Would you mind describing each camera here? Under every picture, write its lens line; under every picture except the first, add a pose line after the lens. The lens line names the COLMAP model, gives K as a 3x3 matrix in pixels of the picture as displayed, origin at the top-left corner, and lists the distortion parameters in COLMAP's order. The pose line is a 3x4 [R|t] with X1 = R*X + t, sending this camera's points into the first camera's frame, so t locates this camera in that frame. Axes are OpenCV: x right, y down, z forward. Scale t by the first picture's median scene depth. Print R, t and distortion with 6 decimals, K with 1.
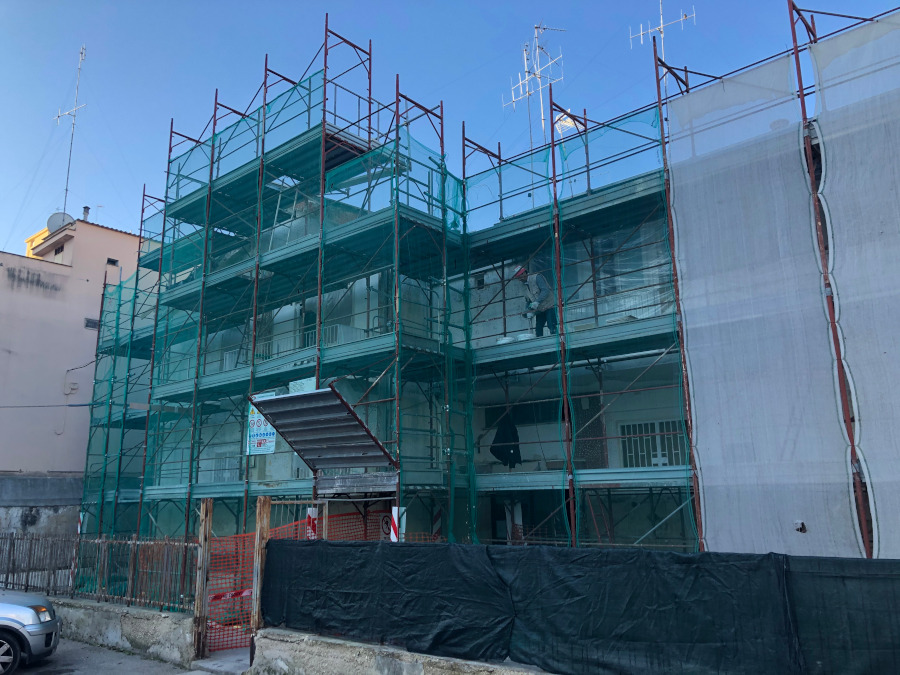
lens RADIAL K [[748.3, 0, 448.1], [0, 748.3, 335.8], [0, 0, 1]] dist [0.038410, -0.027952]
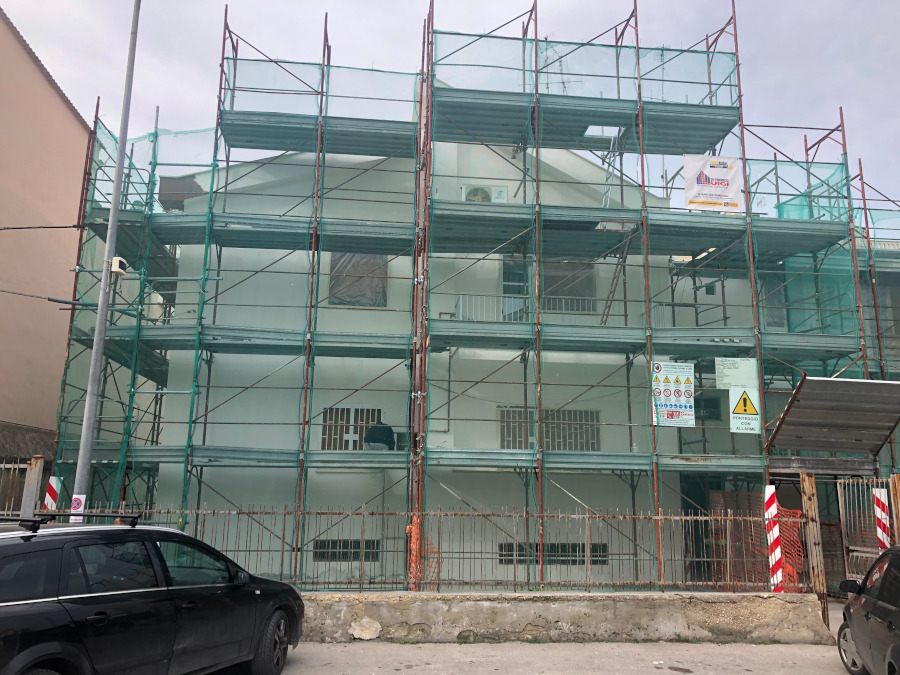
lens RADIAL K [[748.3, 0, 448.5], [0, 748.3, 337.4], [0, 0, 1]] dist [0.038410, -0.027952]
pose [[0.679856, 0.170476, 0.713255, -1.145563], [-0.186551, 0.980813, -0.056610, 0.155597], [-0.709221, -0.094571, 0.698614, 0.555477]]
